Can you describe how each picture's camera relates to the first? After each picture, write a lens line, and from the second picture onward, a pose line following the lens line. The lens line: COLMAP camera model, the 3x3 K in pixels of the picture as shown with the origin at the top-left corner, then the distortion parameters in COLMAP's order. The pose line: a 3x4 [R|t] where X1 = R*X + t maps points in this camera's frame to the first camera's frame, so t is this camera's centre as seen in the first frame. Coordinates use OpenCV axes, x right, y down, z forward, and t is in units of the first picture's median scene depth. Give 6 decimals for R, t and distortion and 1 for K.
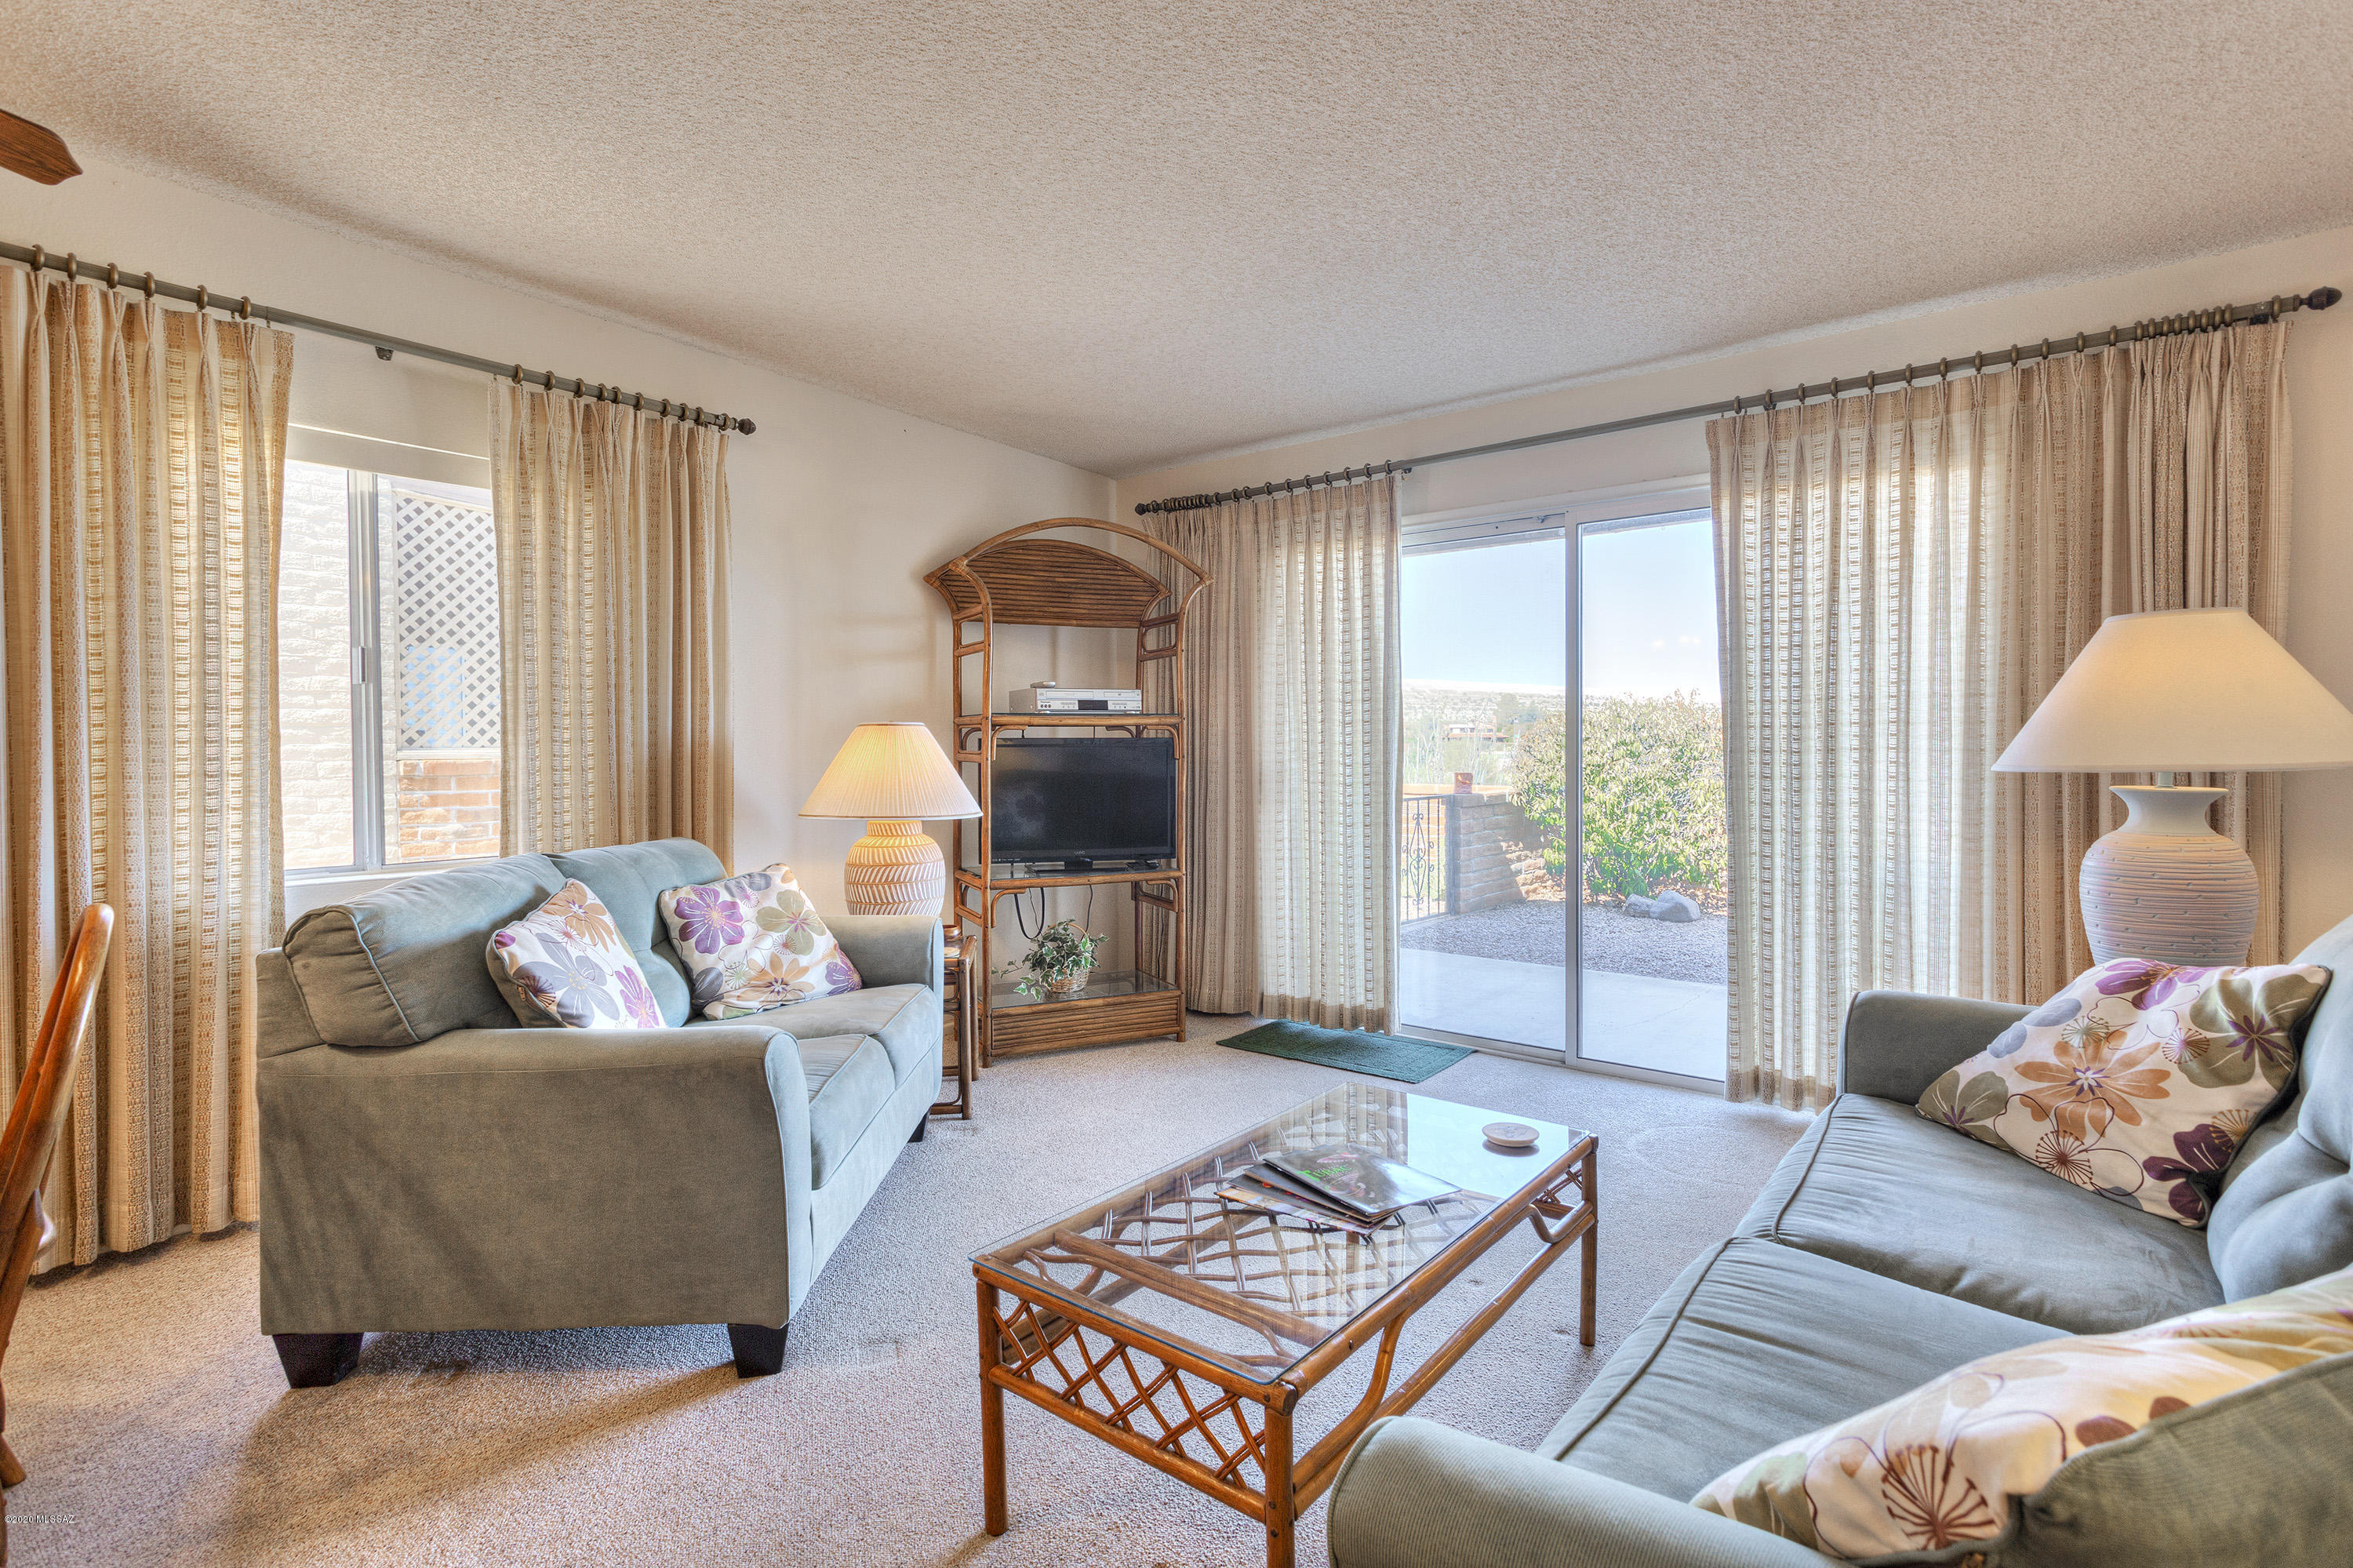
lens RADIAL K [[1123.5, 0, 1179.4], [0, 1123.5, 767.3], [0, 0, 1]] dist [0.003294, 0.002250]
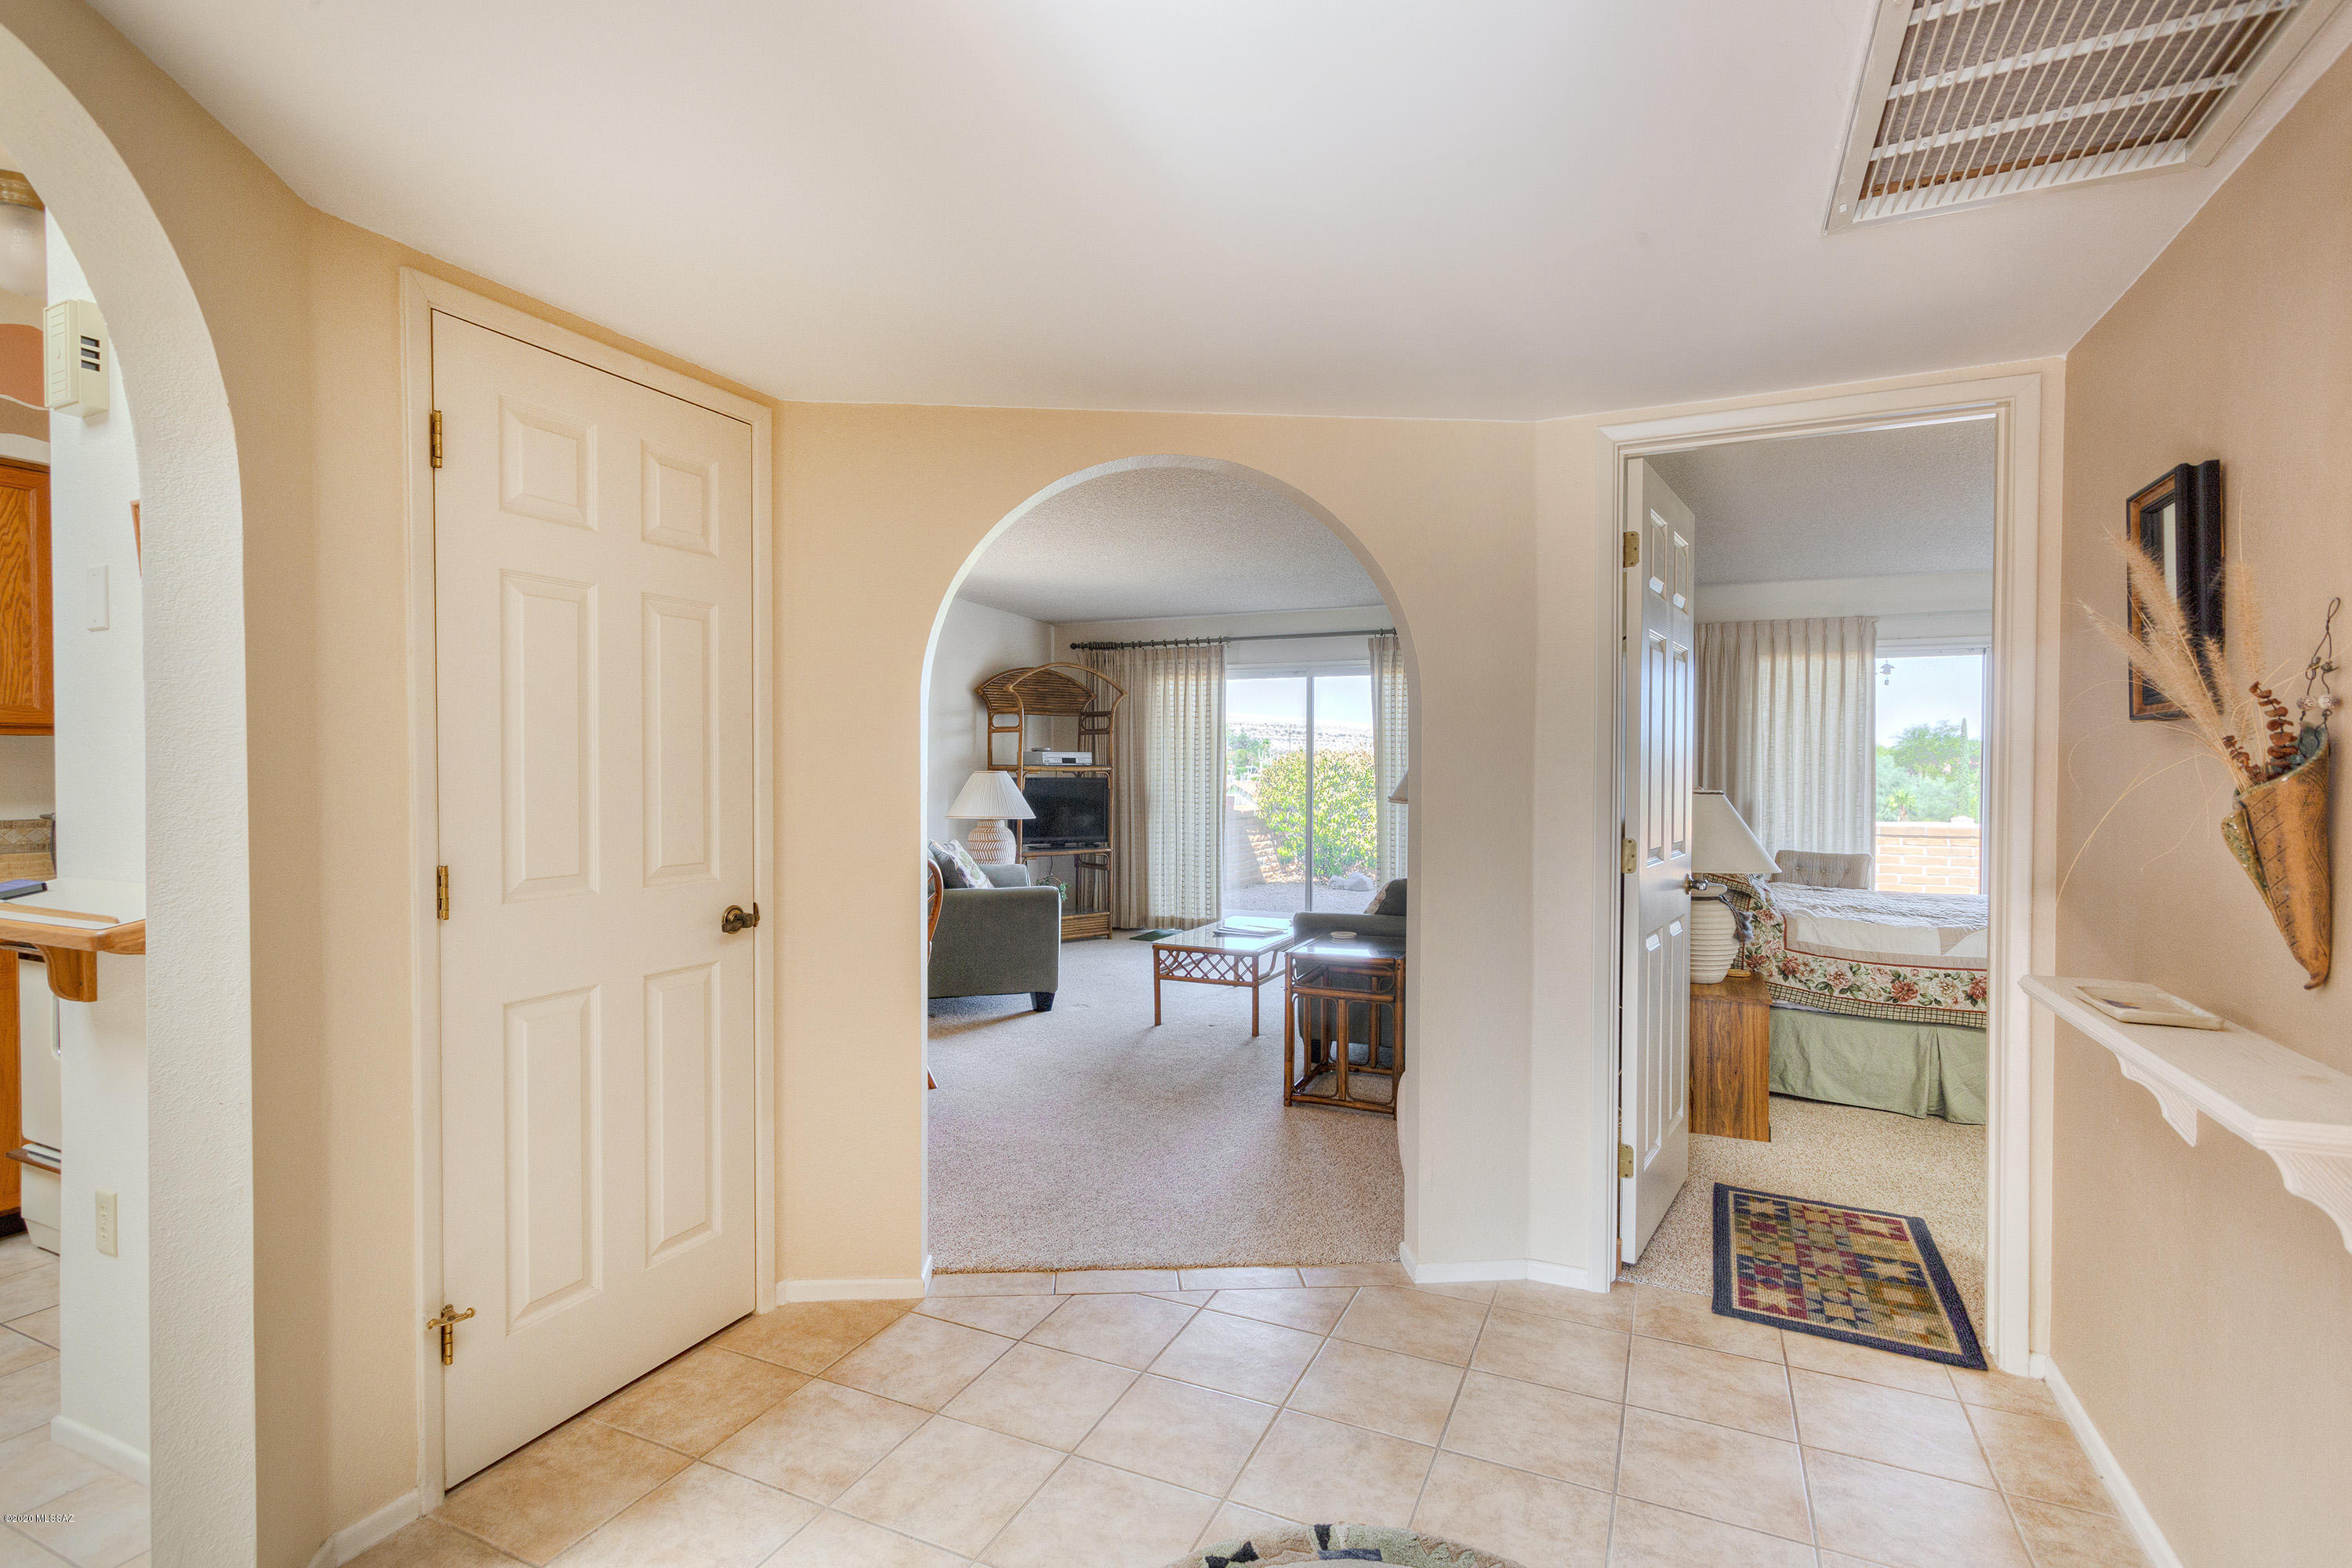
lens RADIAL K [[1095.7, 0, 1172.5], [0, 1095.7, 778.4], [0, 0, 1]] dist [-0.000098, 0.007597]
pose [[0.971306, 0.007405, 0.237717, -0.443088], [-0.004916, 0.999927, -0.011063, -0.007173], [-0.237782, 0.009577, 0.971271, -1.065486]]
